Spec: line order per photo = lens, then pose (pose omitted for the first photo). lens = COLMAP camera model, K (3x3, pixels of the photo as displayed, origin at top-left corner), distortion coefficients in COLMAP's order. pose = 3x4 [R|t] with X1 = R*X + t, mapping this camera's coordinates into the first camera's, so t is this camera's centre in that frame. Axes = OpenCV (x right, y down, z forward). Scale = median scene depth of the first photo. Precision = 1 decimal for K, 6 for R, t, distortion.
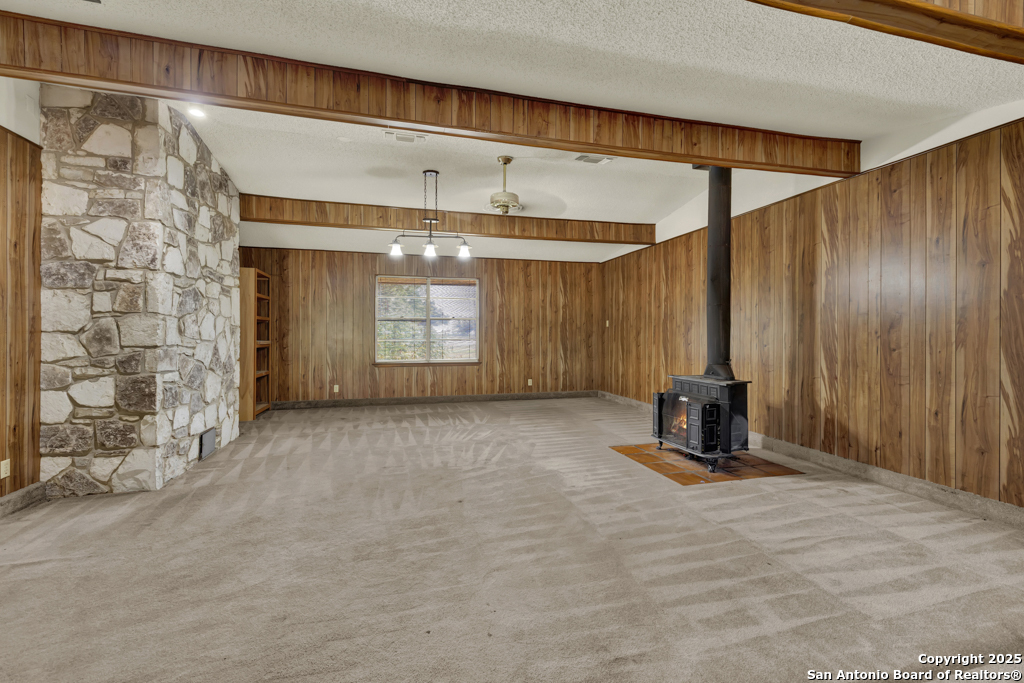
lens RADIAL K [[434.7, 0, 506.2], [0, 434.7, 341.8], [0, 0, 1]] dist [0.001898, 0.000162]
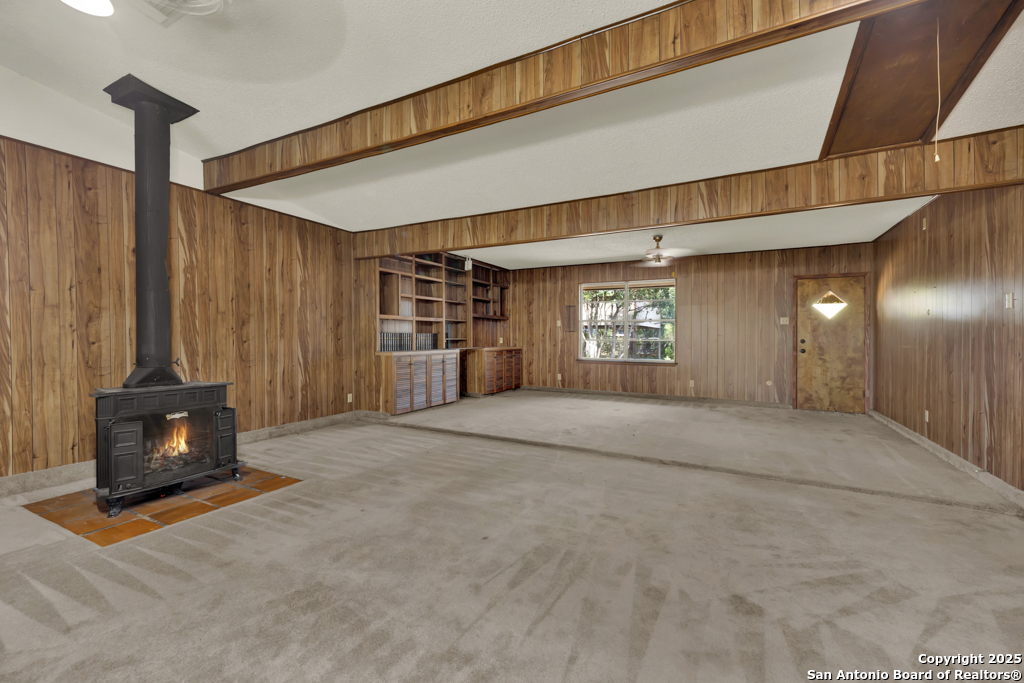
lens RADIAL K [[434.7, 0, 503.3], [0, 434.7, 338.5], [0, 0, 1]] dist [0.001898, 0.000162]
pose [[-0.745454, -0.011246, 0.666462, -0.562247], [-0.004554, 0.999920, 0.011779, -0.010041], [-0.666542, 0.005745, -0.745446, 1.346773]]
